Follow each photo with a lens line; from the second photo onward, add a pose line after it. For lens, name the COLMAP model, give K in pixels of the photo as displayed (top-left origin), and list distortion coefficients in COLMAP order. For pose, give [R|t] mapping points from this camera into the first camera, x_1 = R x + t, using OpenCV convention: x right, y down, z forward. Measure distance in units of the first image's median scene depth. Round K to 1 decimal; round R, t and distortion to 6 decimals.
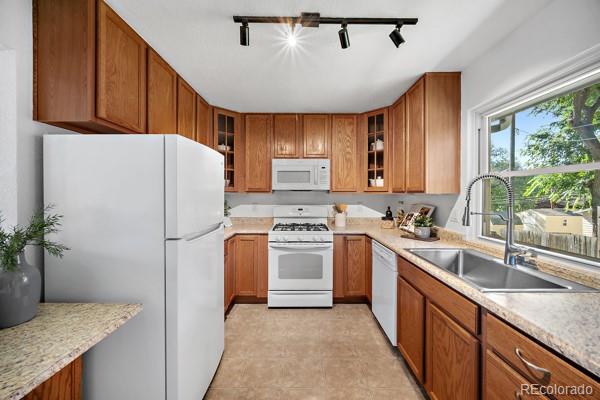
lens RADIAL K [[237.2, 0, 301.0], [0, 237.2, 196.0], [0, 0, 1]] dist [-0.002128, -0.000252]
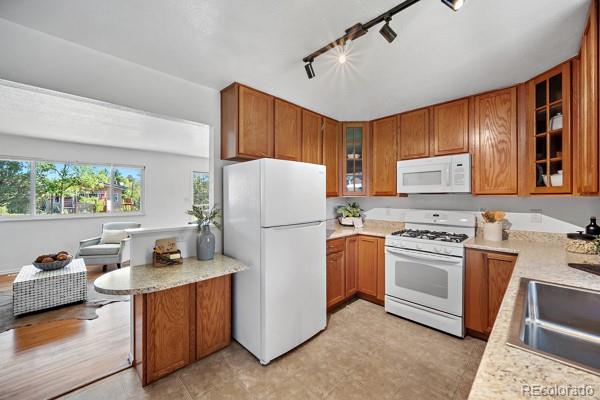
lens RADIAL K [[237.2, 0, 302.0], [0, 237.2, 199.1], [0, 0, 1]] dist [-0.002128, -0.000252]
pose [[0.706358, 0.003063, -0.707848, 0.305872], [-0.004844, 0.999988, -0.000507, 0.000267], [0.707838, 0.003787, 0.706365, 0.045023]]
